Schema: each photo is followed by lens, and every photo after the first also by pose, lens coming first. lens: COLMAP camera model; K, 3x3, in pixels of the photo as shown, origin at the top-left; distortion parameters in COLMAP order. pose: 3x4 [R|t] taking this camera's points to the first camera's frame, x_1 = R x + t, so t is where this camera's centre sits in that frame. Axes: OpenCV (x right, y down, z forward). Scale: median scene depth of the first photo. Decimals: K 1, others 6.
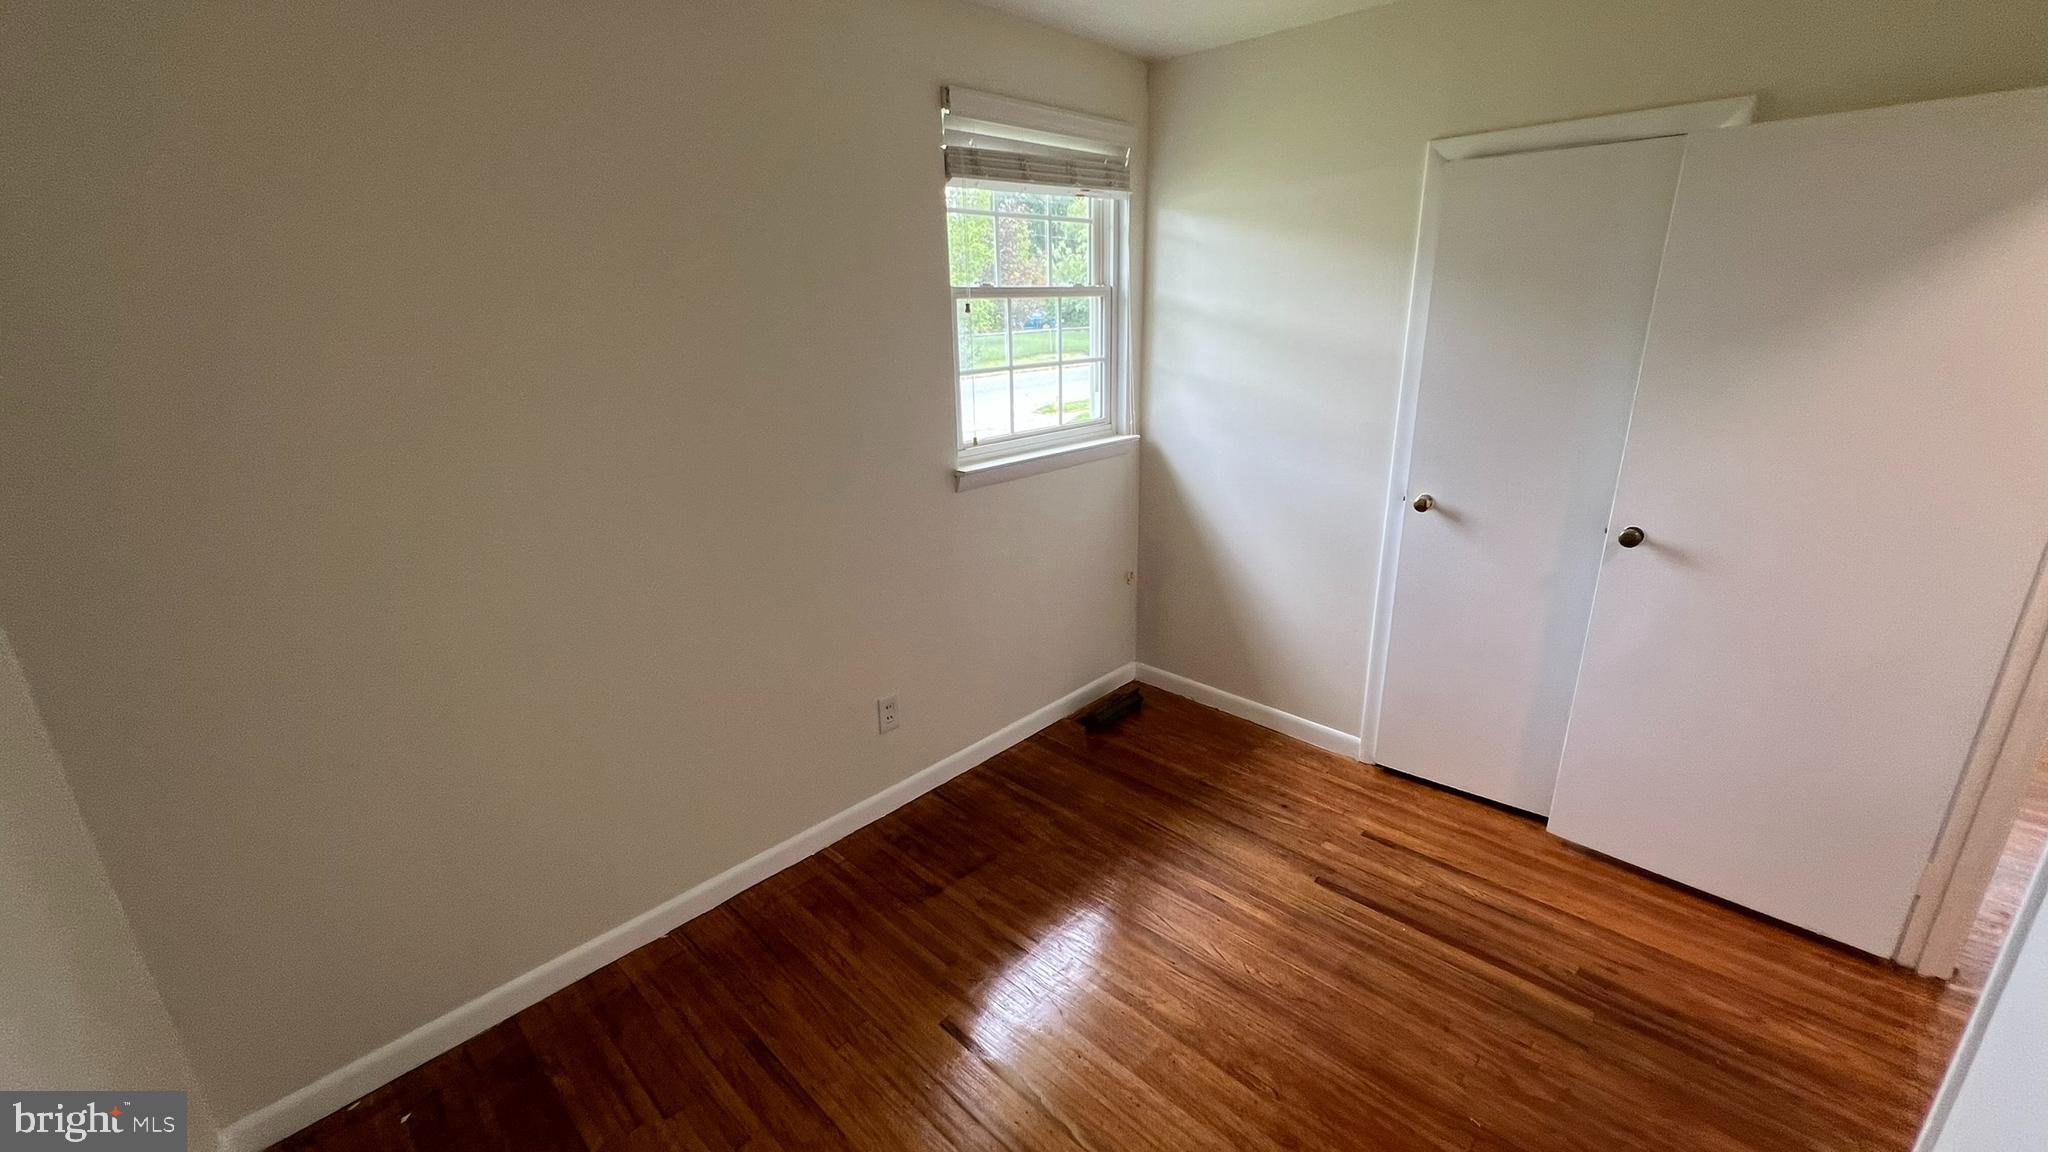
lens RADIAL K [[825.2, 0, 1024.3], [0, 825.2, 573.3], [0, 0, 1]] dist [-0.001113, 0.000231]
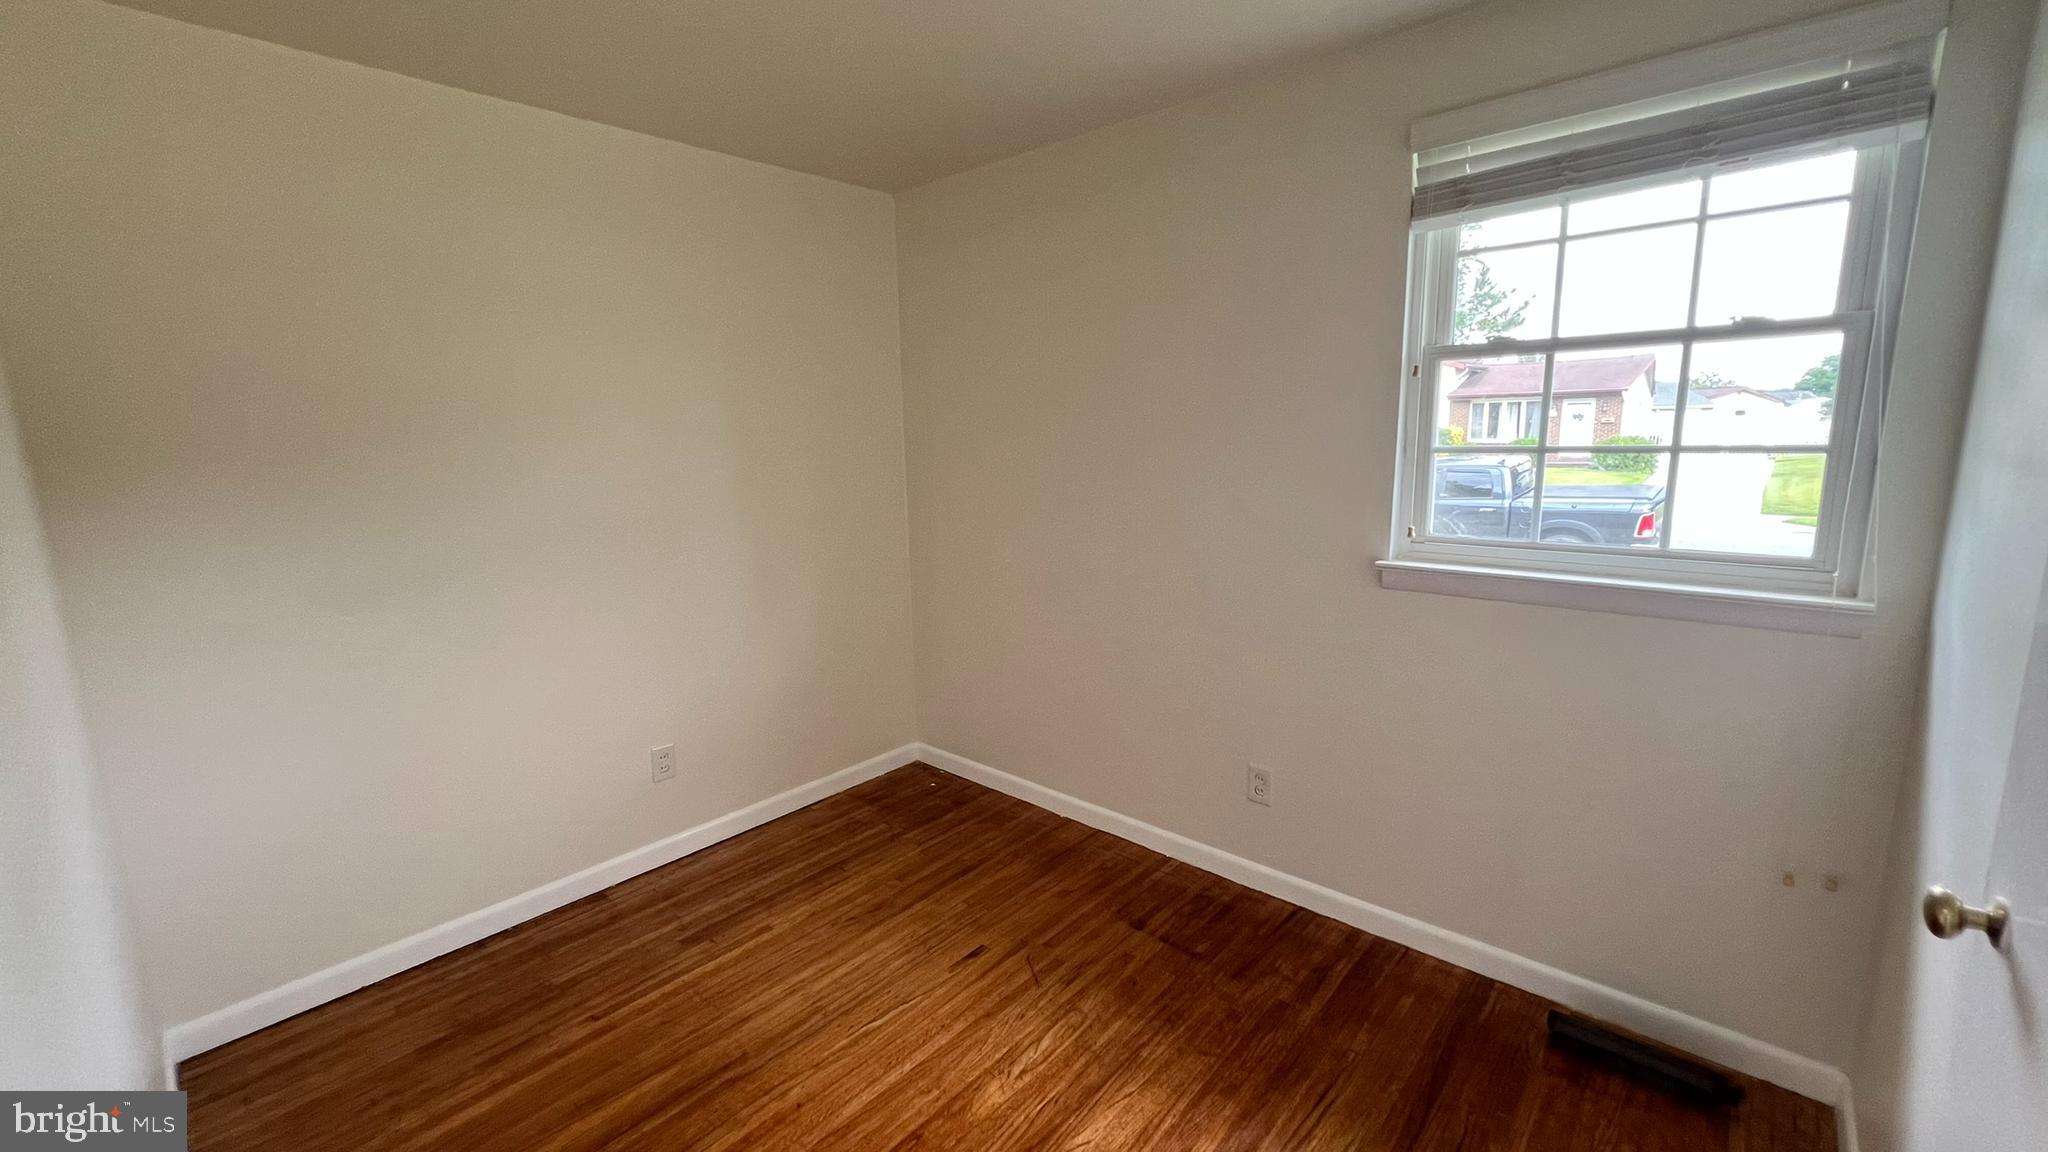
lens RADIAL K [[825.2, 0, 1024.3], [0, 825.2, 573.3], [0, 0, 1]] dist [-0.001113, 0.000231]
pose [[0.033792, 0.187017, -0.981775, 0.766680], [-0.292754, 0.941100, 0.169192, -0.154353], [0.955591, 0.281701, 0.086551, 0.608426]]
